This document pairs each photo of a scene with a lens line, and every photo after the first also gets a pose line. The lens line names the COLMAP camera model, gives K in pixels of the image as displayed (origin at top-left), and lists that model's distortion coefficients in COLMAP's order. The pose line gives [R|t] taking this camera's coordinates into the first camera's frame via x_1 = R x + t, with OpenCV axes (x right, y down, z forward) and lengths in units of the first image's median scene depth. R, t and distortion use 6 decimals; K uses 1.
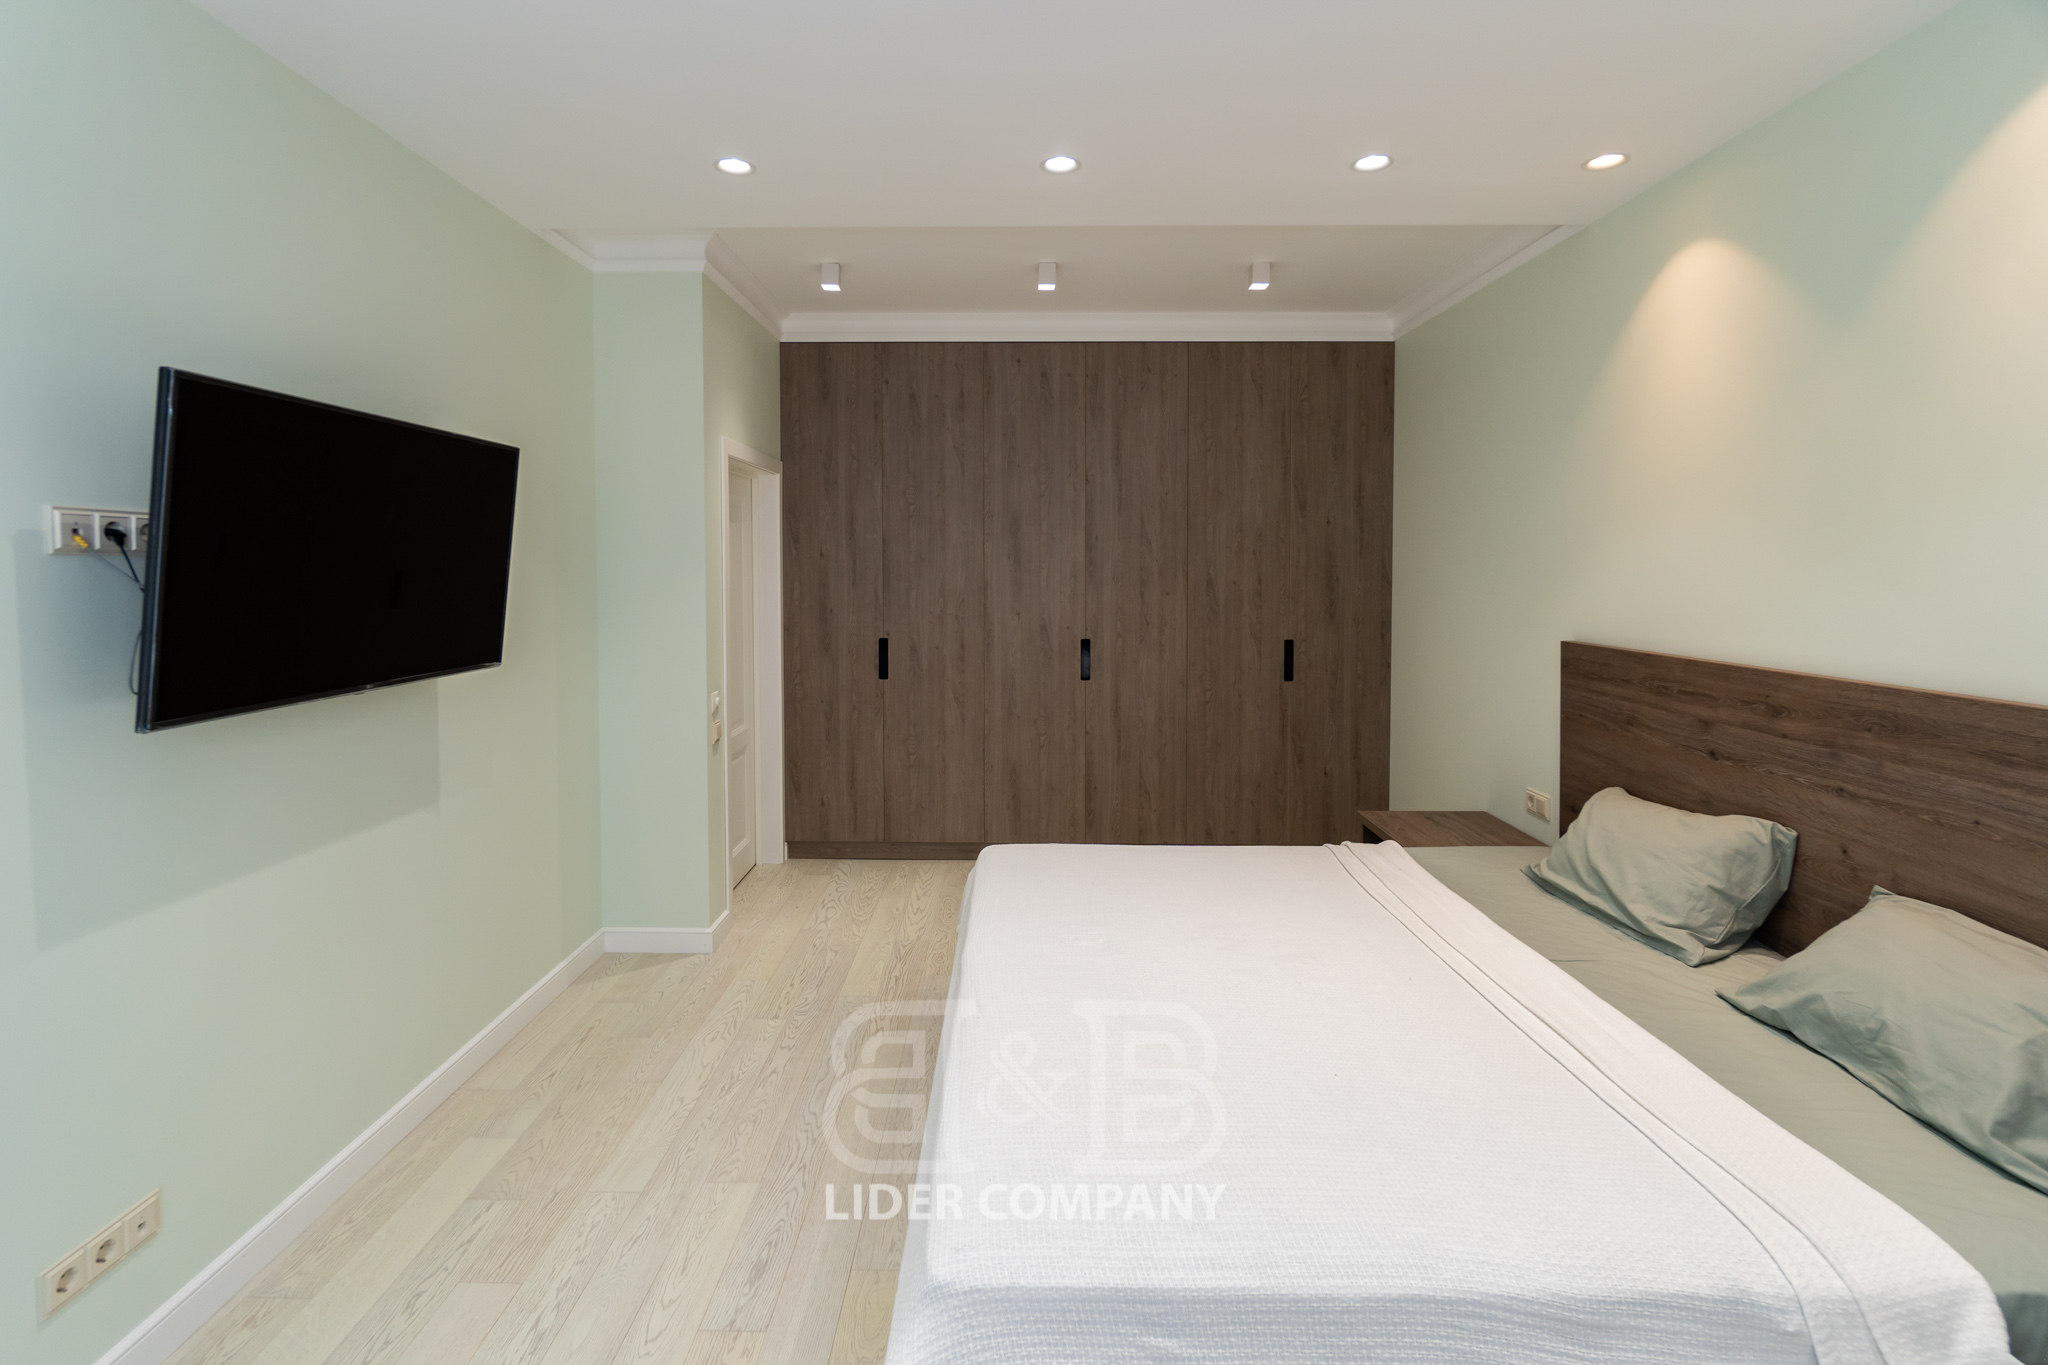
lens RADIAL K [[895.7, 0, 1022.2], [0, 895.7, 682.5], [0, 0, 1]] dist [-0.004249, 0.000302]
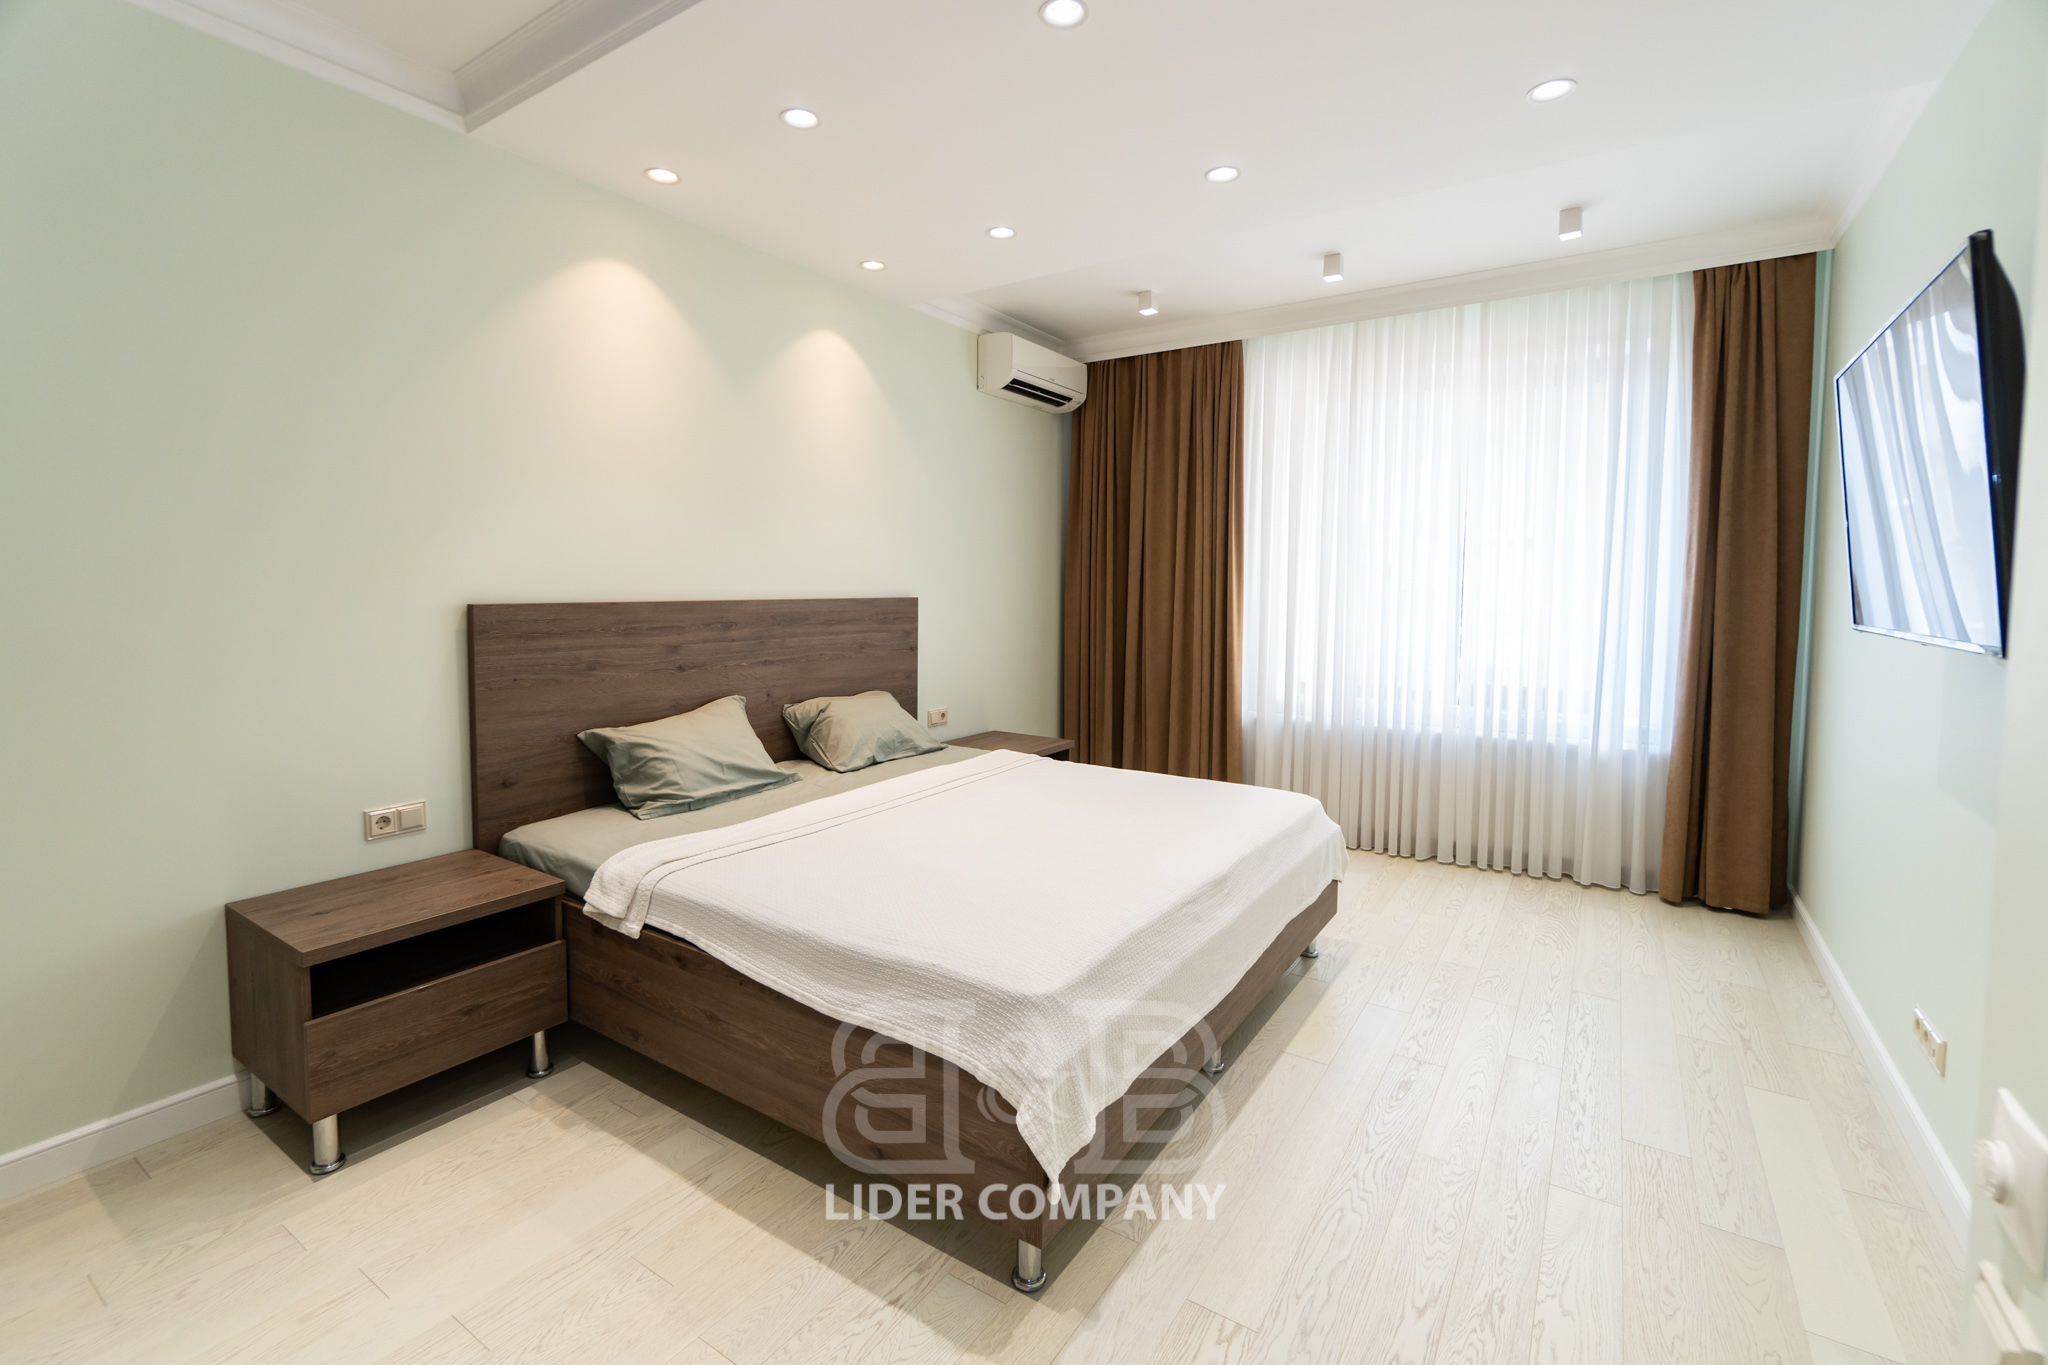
lens RADIAL K [[895.7, 0, 1023.7], [0, 895.7, 669.5], [0, 0, 1]] dist [-0.004249, 0.000302]
pose [[-0.828171, -0.060015, 0.557253, -0.432291], [0.064614, 0.977398, 0.201291, -0.162415], [-0.556738, 0.202709, -0.805575, 1.833180]]
